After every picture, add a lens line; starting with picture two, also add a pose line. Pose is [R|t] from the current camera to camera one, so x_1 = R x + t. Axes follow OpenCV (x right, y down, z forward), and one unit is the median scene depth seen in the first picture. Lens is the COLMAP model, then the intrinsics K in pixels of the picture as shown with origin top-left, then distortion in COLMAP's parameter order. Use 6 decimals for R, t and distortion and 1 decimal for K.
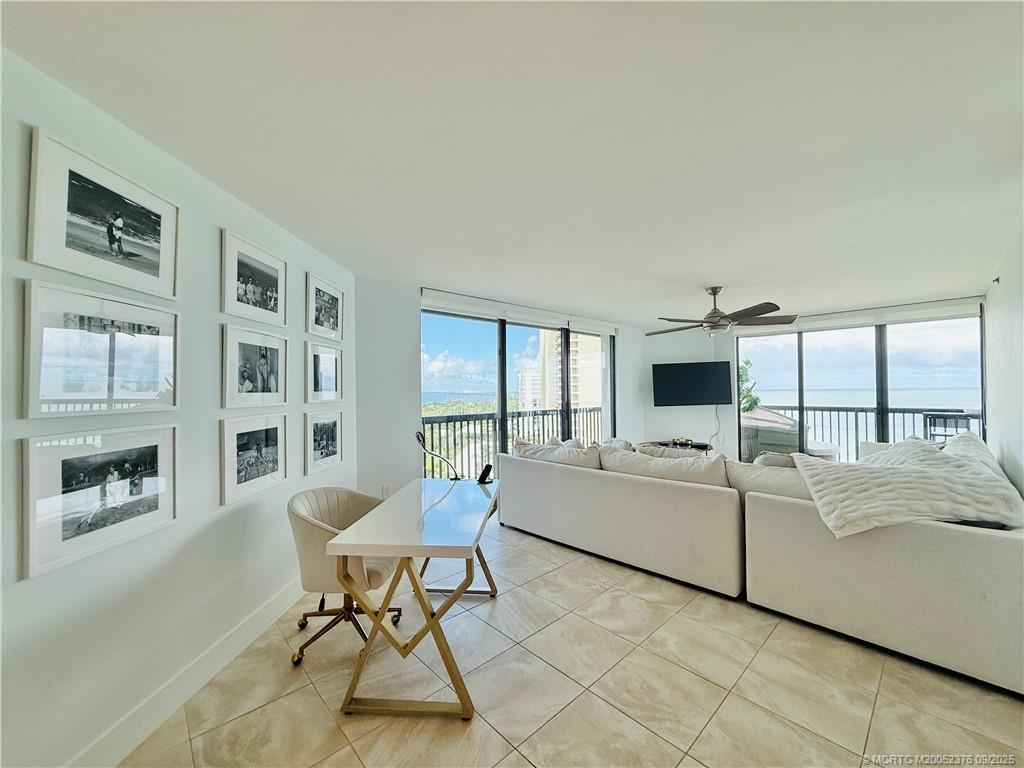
lens RADIAL K [[407.0, 0, 508.1], [0, 407.0, 384.8], [0, 0, 1]] dist [0.001480, 0.000185]
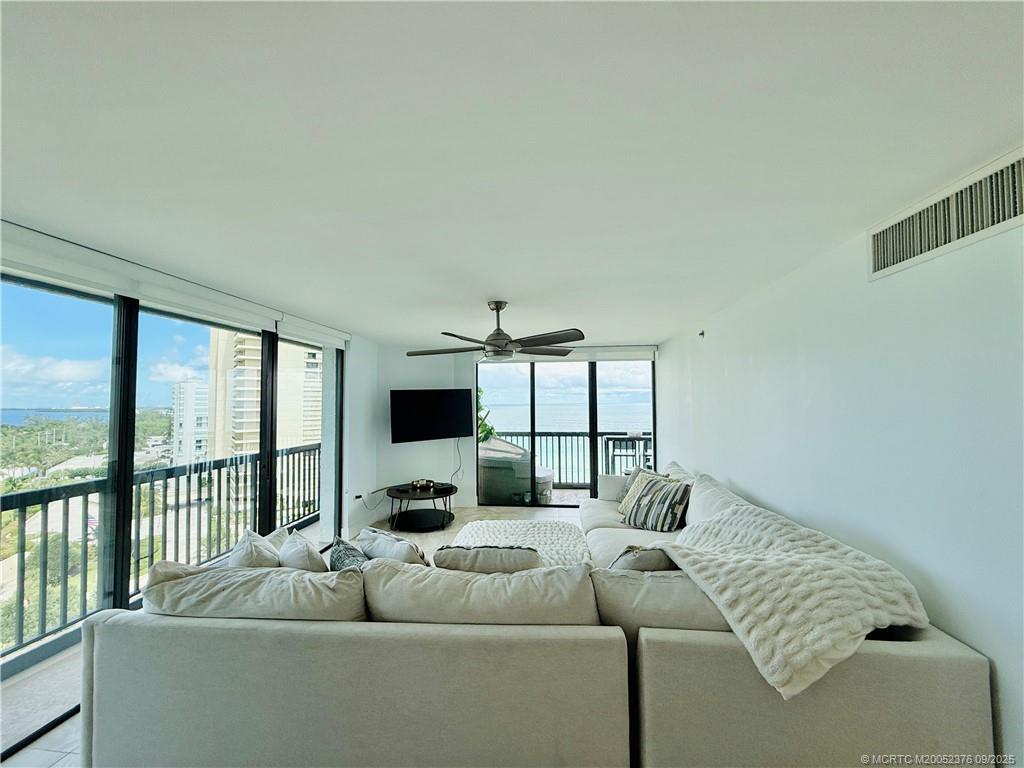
lens RADIAL K [[407.0, 0, 508.1], [0, 407.0, 384.8], [0, 0, 1]] dist [0.001480, 0.000185]
pose [[0.756486, 0.031515, 0.653250, 0.015019], [-0.007819, 0.999203, -0.039151, -0.047883], [-0.653964, 0.024510, 0.756129, 0.385460]]
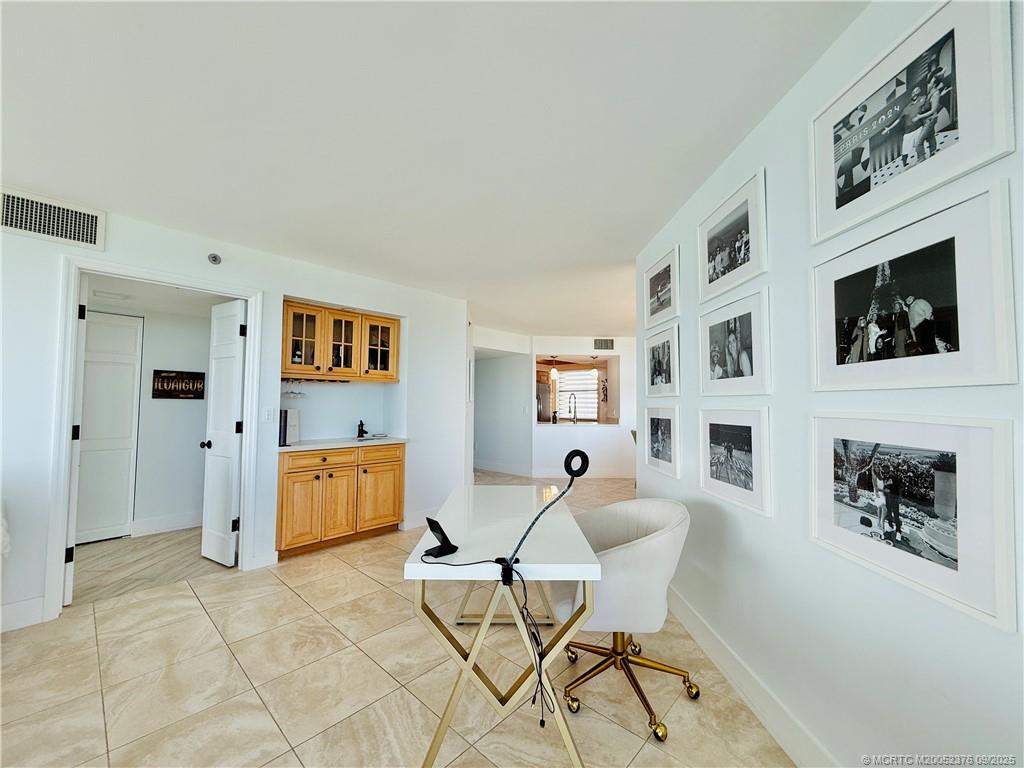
lens RADIAL K [[407.0, 0, 508.1], [0, 407.0, 384.8], [0, 0, 1]] dist [0.001480, 0.000185]
pose [[-0.997193, -0.001479, -0.074857, -0.061858], [0.002785, 0.998380, -0.056822, 0.040510], [0.074820, -0.056871, -0.995574, 0.934680]]
